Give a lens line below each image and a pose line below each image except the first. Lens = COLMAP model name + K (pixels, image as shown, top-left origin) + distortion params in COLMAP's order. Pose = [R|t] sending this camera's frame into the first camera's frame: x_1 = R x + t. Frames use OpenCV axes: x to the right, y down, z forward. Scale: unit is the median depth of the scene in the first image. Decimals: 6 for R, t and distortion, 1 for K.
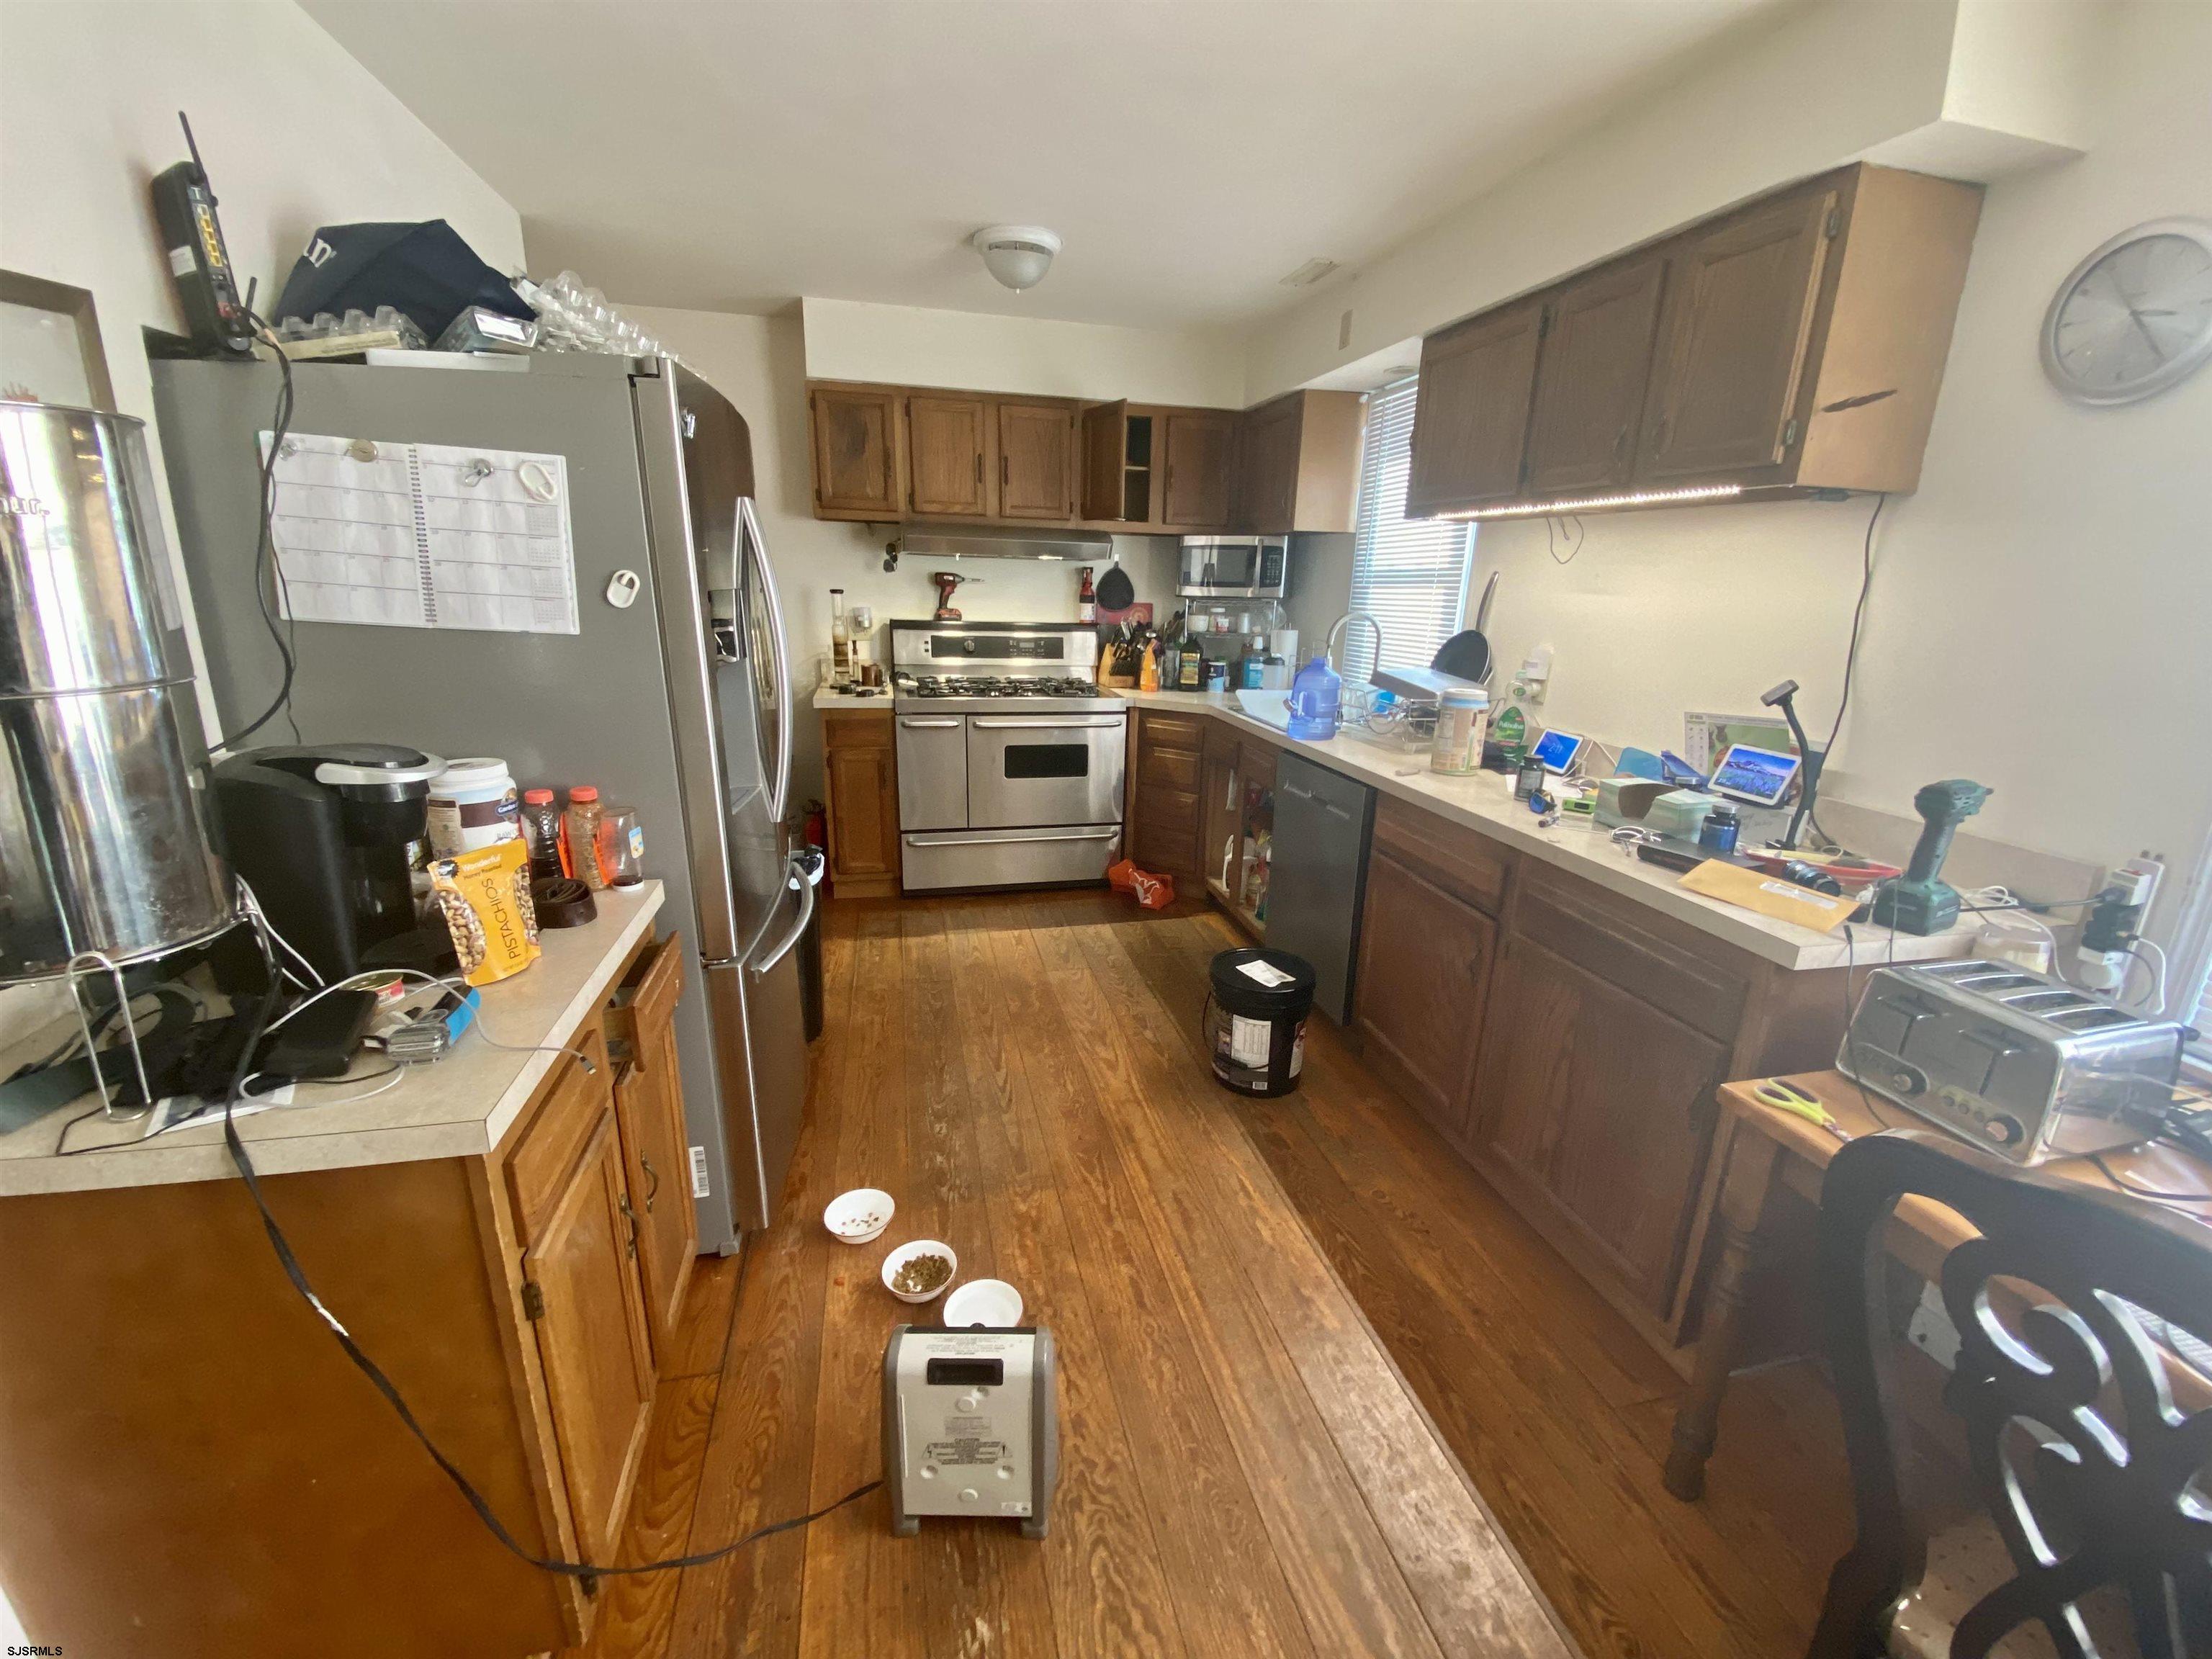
lens RADIAL K [[906.9, 0, 1106.0], [0, 906.9, 829.5], [0, 0, 1]] dist [0.021186, -0.019829]
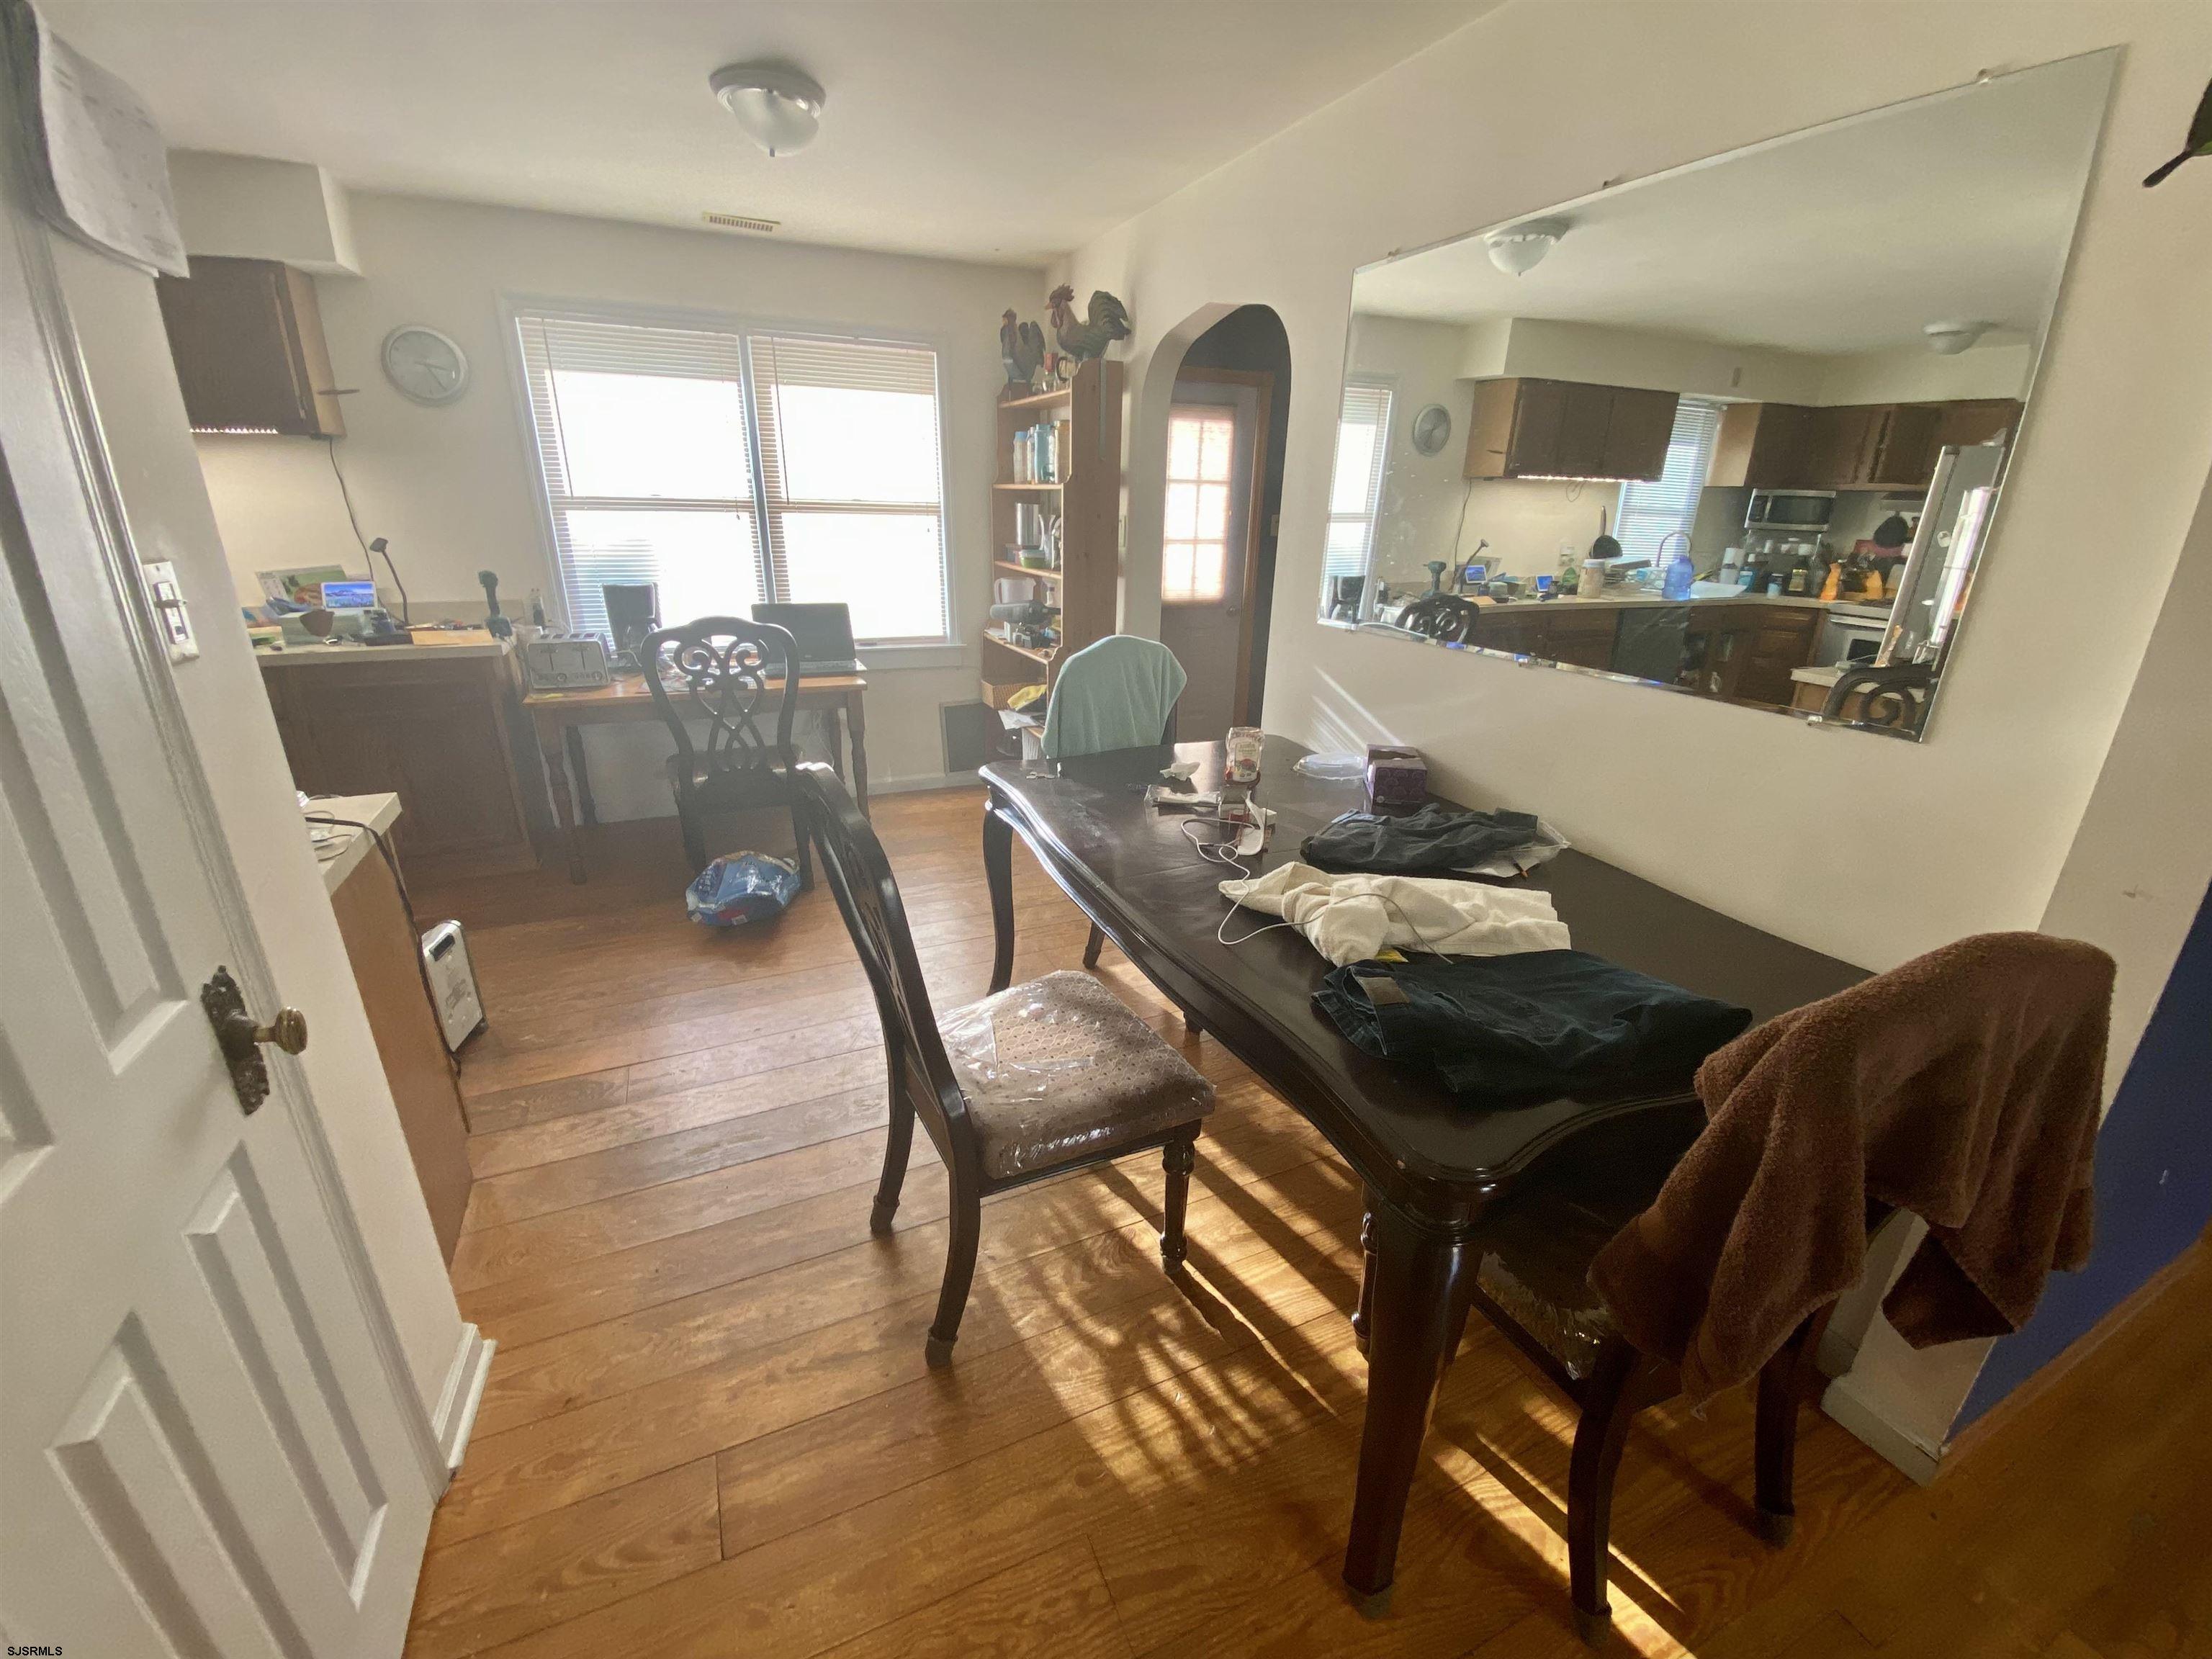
lens RADIAL K [[906.9, 0, 1106.0], [0, 906.9, 829.5], [0, 0, 1]] dist [0.021186, -0.019829]
pose [[-0.187401, -0.348899, 0.918232, -1.759247], [0.249031, 0.887378, 0.388000, 0.025360], [-0.950192, 0.301380, -0.079409, -0.156272]]
